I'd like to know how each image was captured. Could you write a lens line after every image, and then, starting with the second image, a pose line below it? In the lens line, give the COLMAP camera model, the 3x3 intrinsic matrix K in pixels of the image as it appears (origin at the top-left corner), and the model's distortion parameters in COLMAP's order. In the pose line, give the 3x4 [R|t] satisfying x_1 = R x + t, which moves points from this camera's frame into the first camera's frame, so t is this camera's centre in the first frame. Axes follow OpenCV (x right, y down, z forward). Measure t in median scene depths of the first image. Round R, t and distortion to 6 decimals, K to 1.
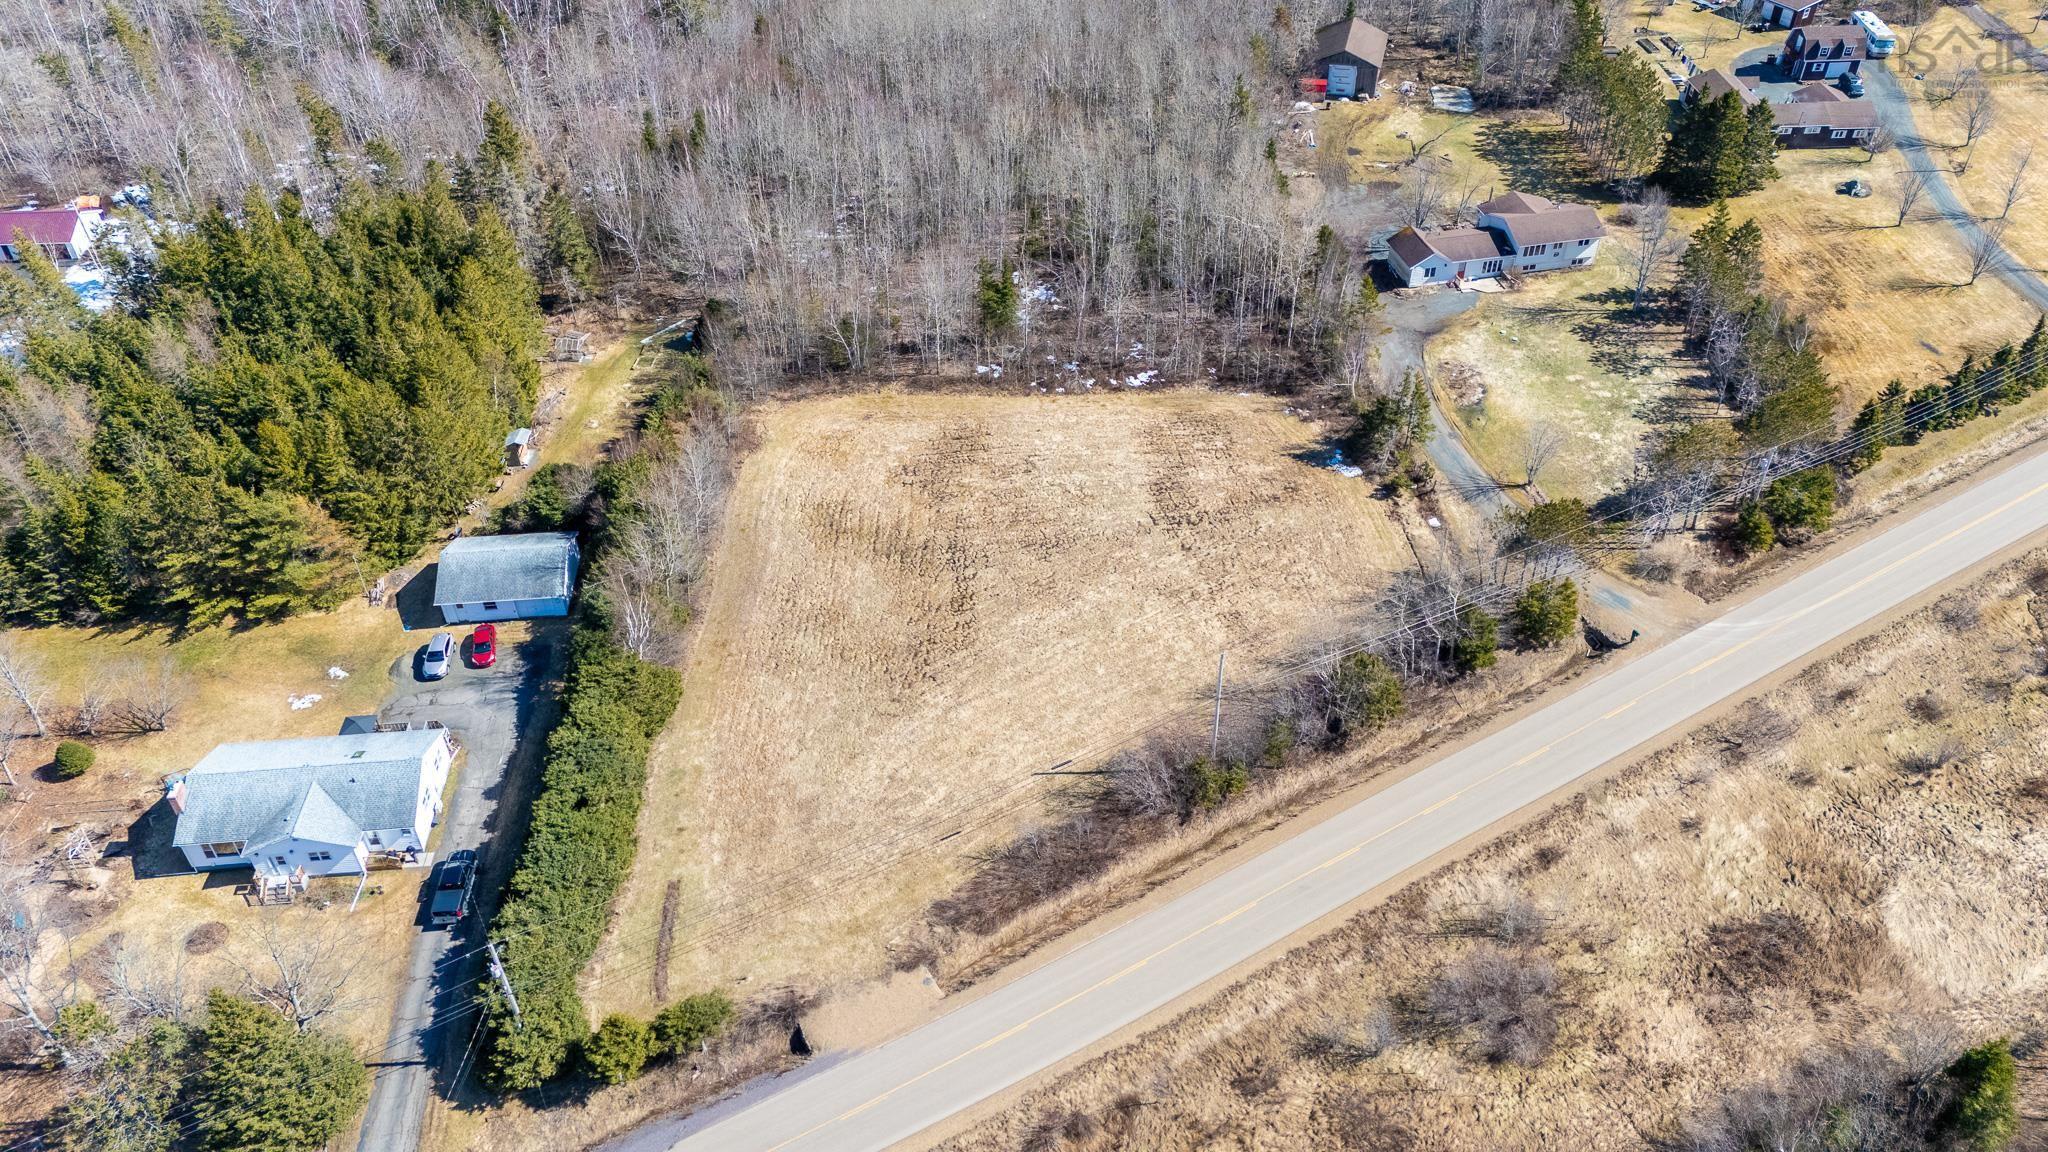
lens RADIAL K [[1486.3, 0, 1026.3], [0, 1486.3, 559.1], [0, 0, 1]] dist [0.075890, -0.061610]
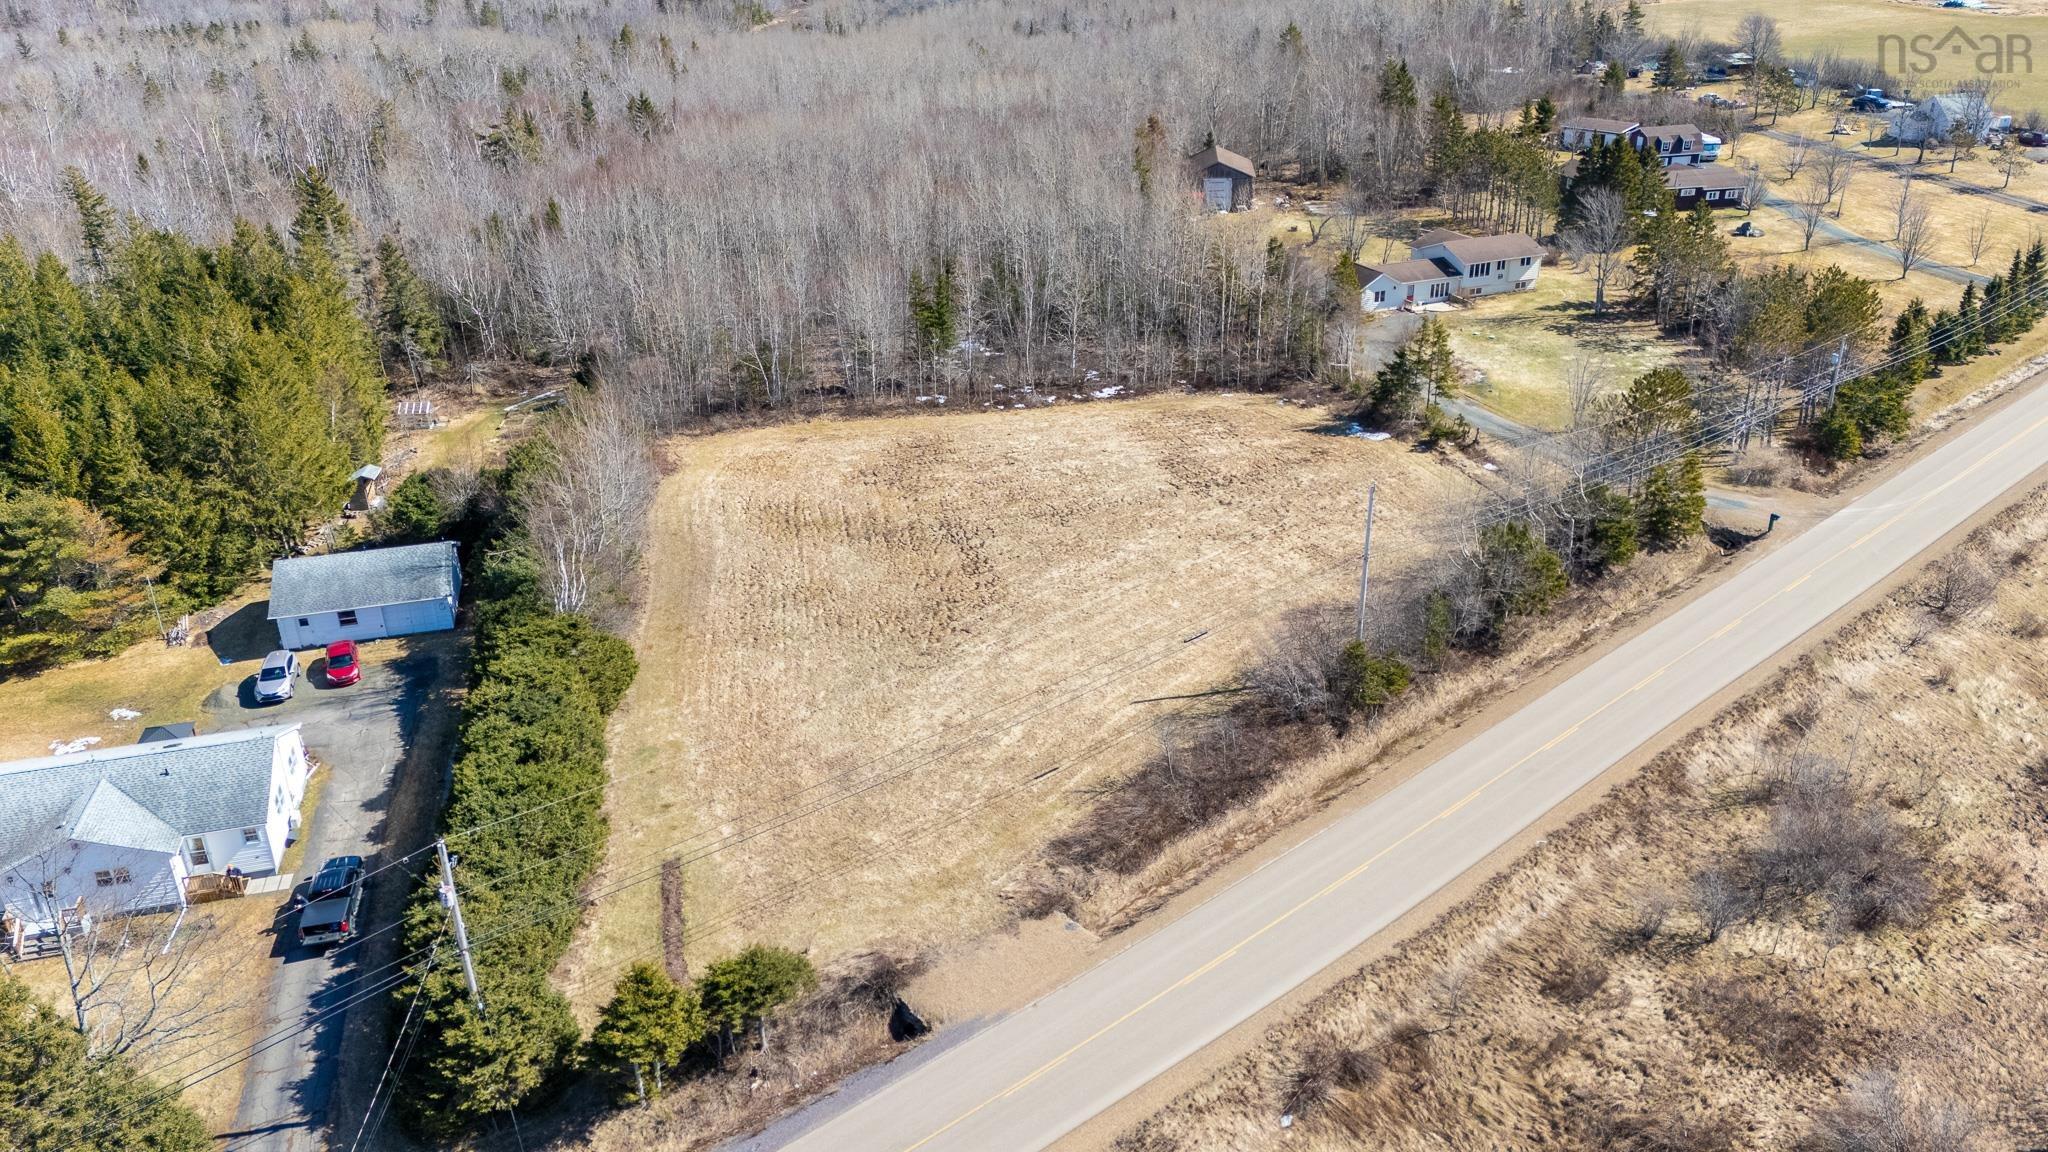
lens RADIAL K [[1486.3, 0, 1023.5], [0, 1486.3, 570.2], [0, 0, 1]] dist [0.075890, -0.061610]
pose [[0.984377, -0.078838, 0.157439, -0.163192], [0.115465, 0.964088, -0.239170, 0.254663], [-0.132929, 0.253612, 0.958129, 0.268831]]
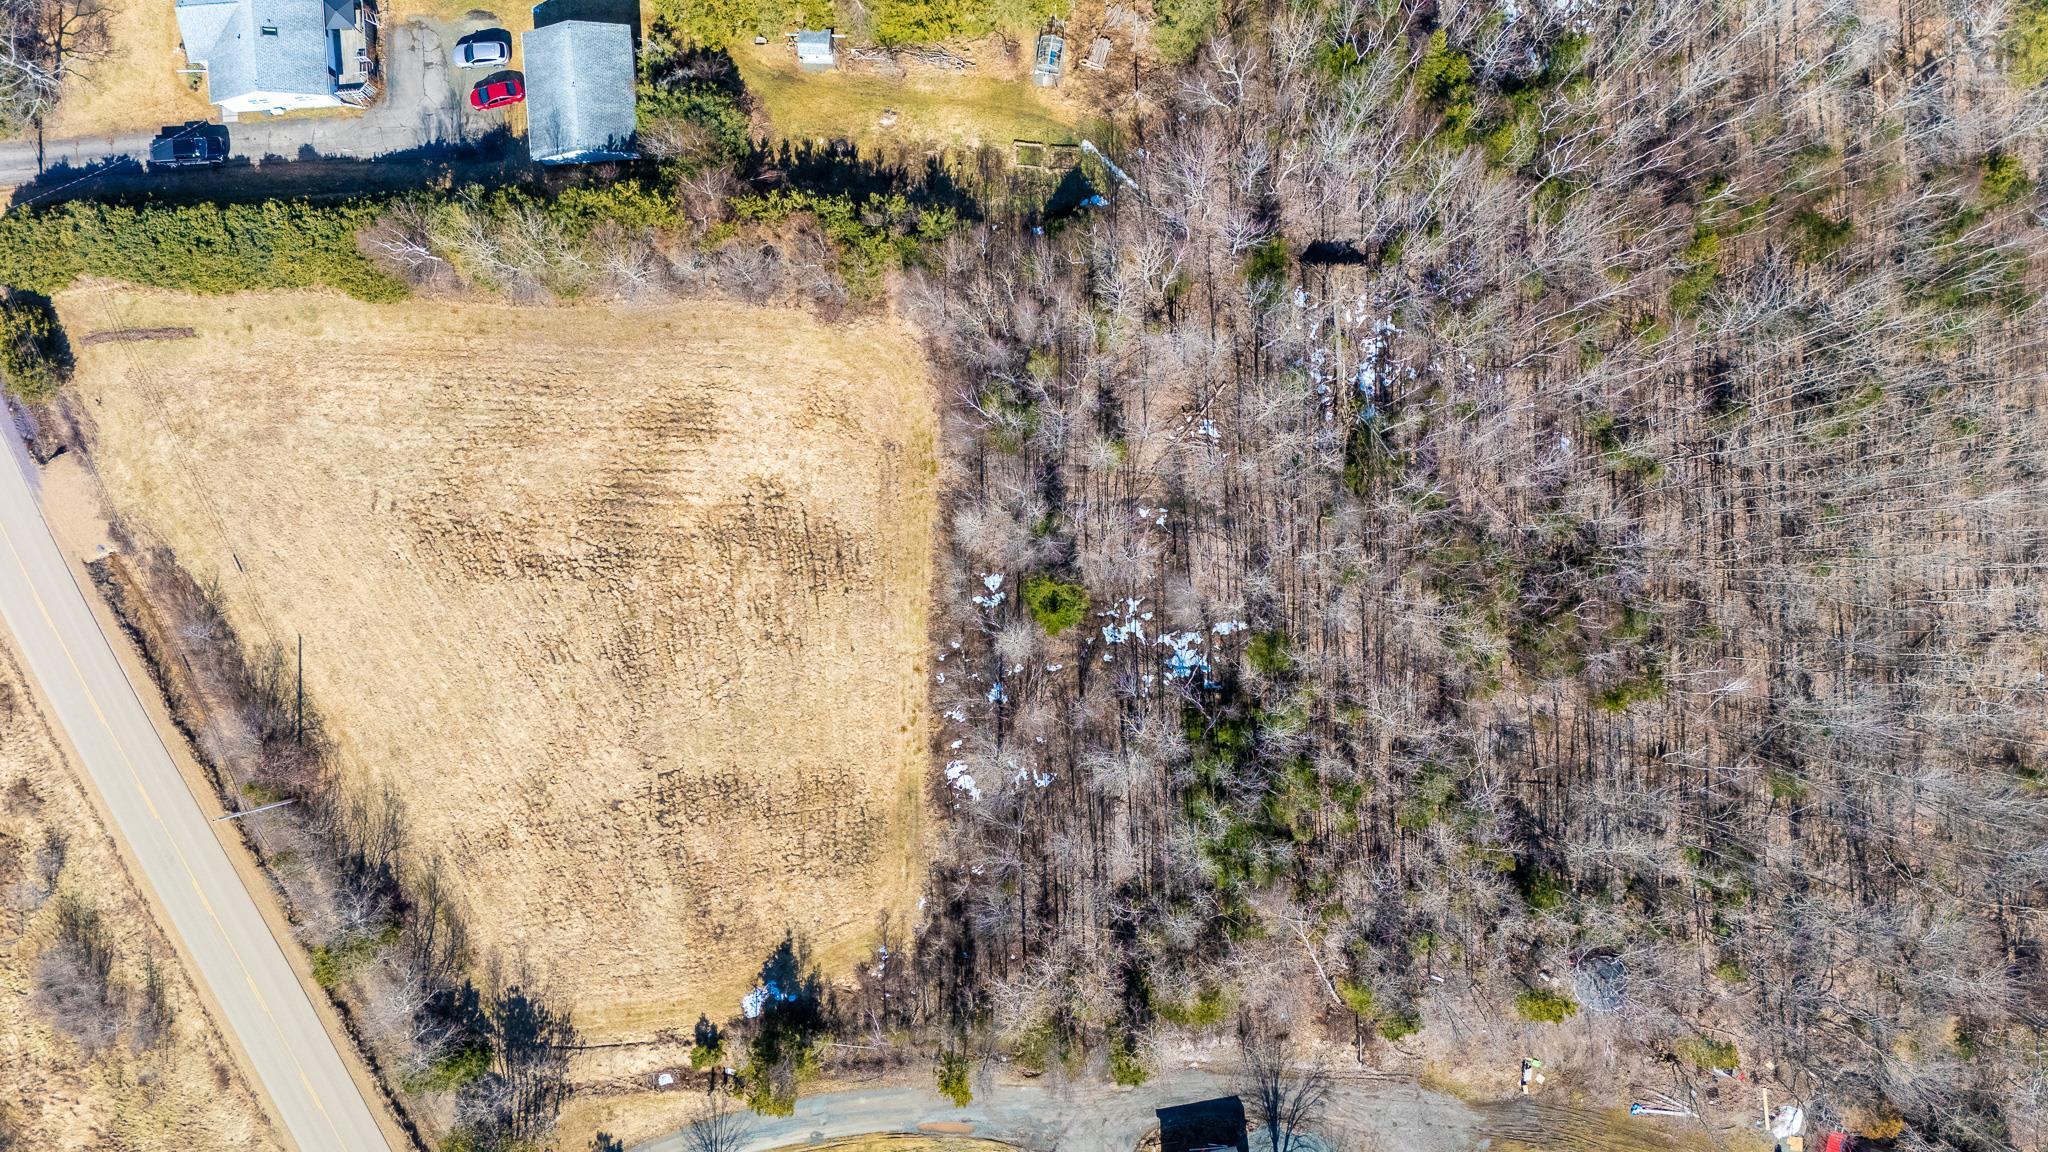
lens RADIAL K [[1486.3, 0, 1070.9], [0, 1486.3, 546.8], [0, 0, 1]] dist [0.075890, -0.061610]
pose [[-0.012171, 0.999922, 0.002630, -0.071769], [-0.618598, -0.009596, 0.785649, -1.095977], [0.785613, 0.007935, 0.618667, 0.757650]]
